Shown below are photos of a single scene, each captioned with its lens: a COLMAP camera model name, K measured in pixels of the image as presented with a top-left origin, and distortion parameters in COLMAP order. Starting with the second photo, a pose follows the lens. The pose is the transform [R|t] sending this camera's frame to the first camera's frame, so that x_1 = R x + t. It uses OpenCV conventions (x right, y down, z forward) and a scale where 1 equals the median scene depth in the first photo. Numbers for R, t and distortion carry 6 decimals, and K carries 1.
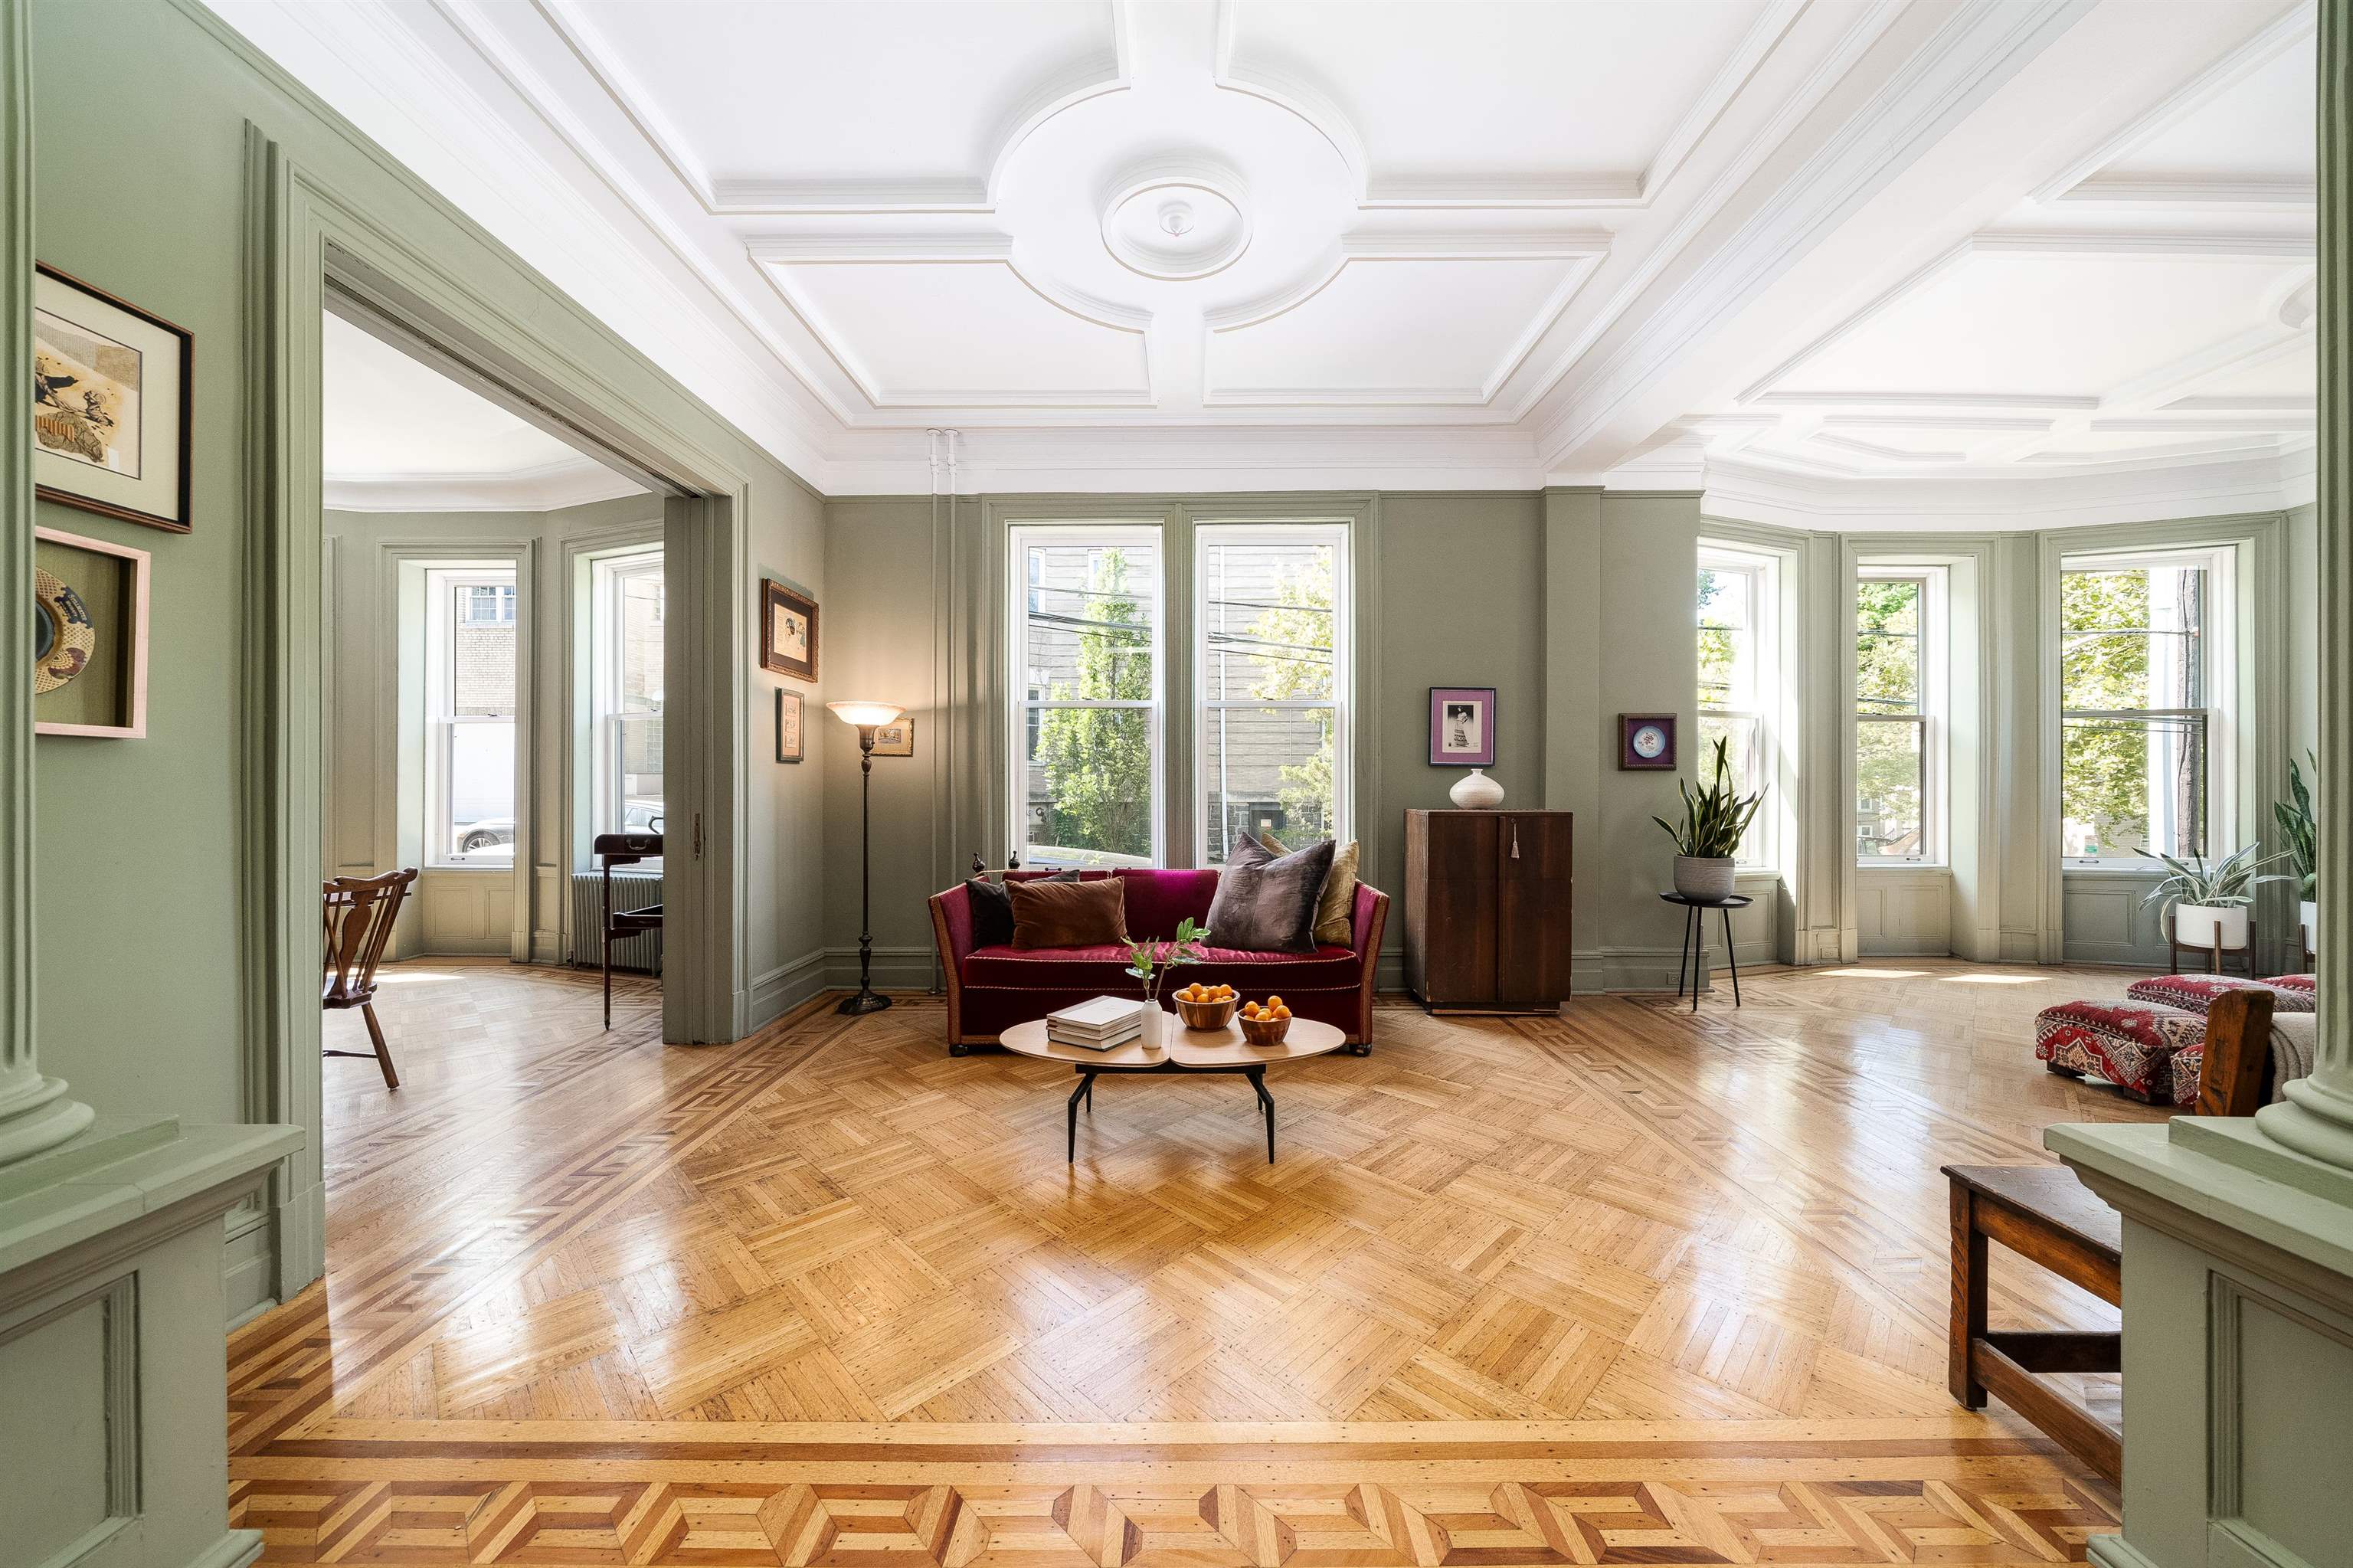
lens RADIAL K [[818.7, 0, 1184.6], [0, 818.7, 794.1], [0, 0, 1]] dist [-0.010472, 0.000350]
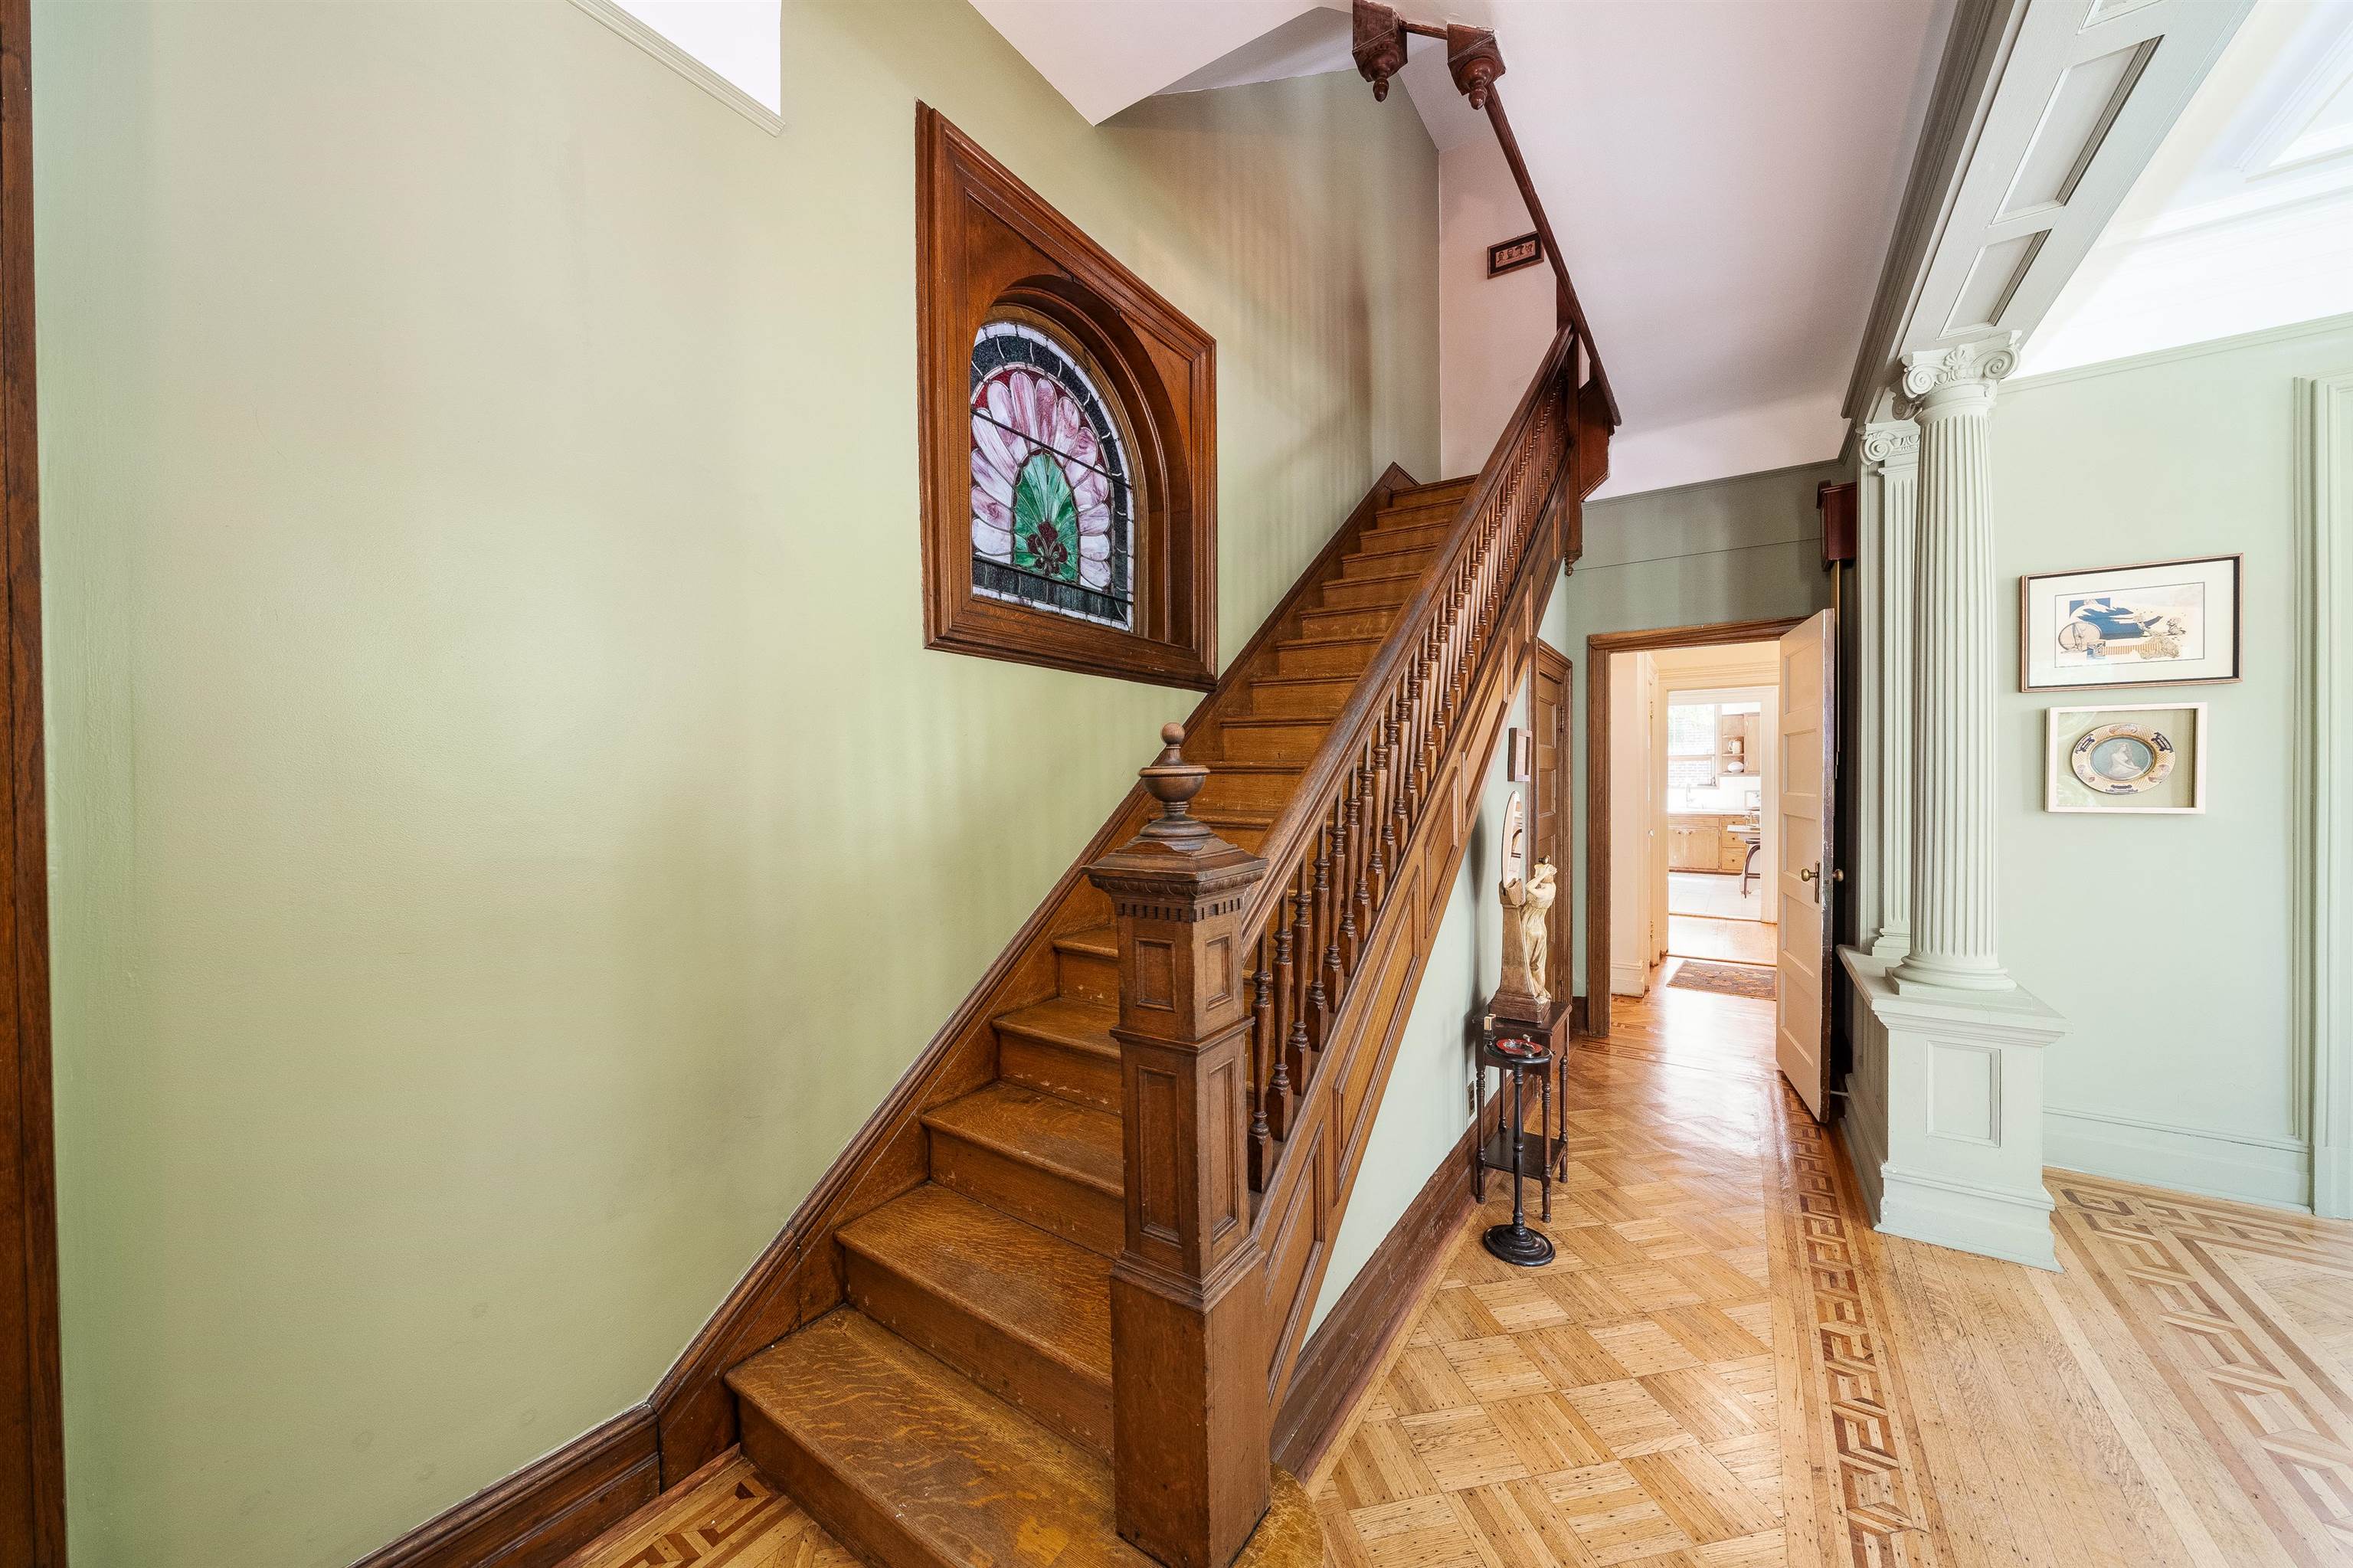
lens RADIAL K [[818.7, 0, 1175.5], [0, 818.7, 784.6], [0, 0, 1]] dist [-0.010472, 0.000350]
pose [[-0.566090, 0.006589, -0.824317, 0.735860], [0.005243, 0.999977, 0.004392, -0.083968], [0.824327, -0.001836, -0.566111, 0.103942]]
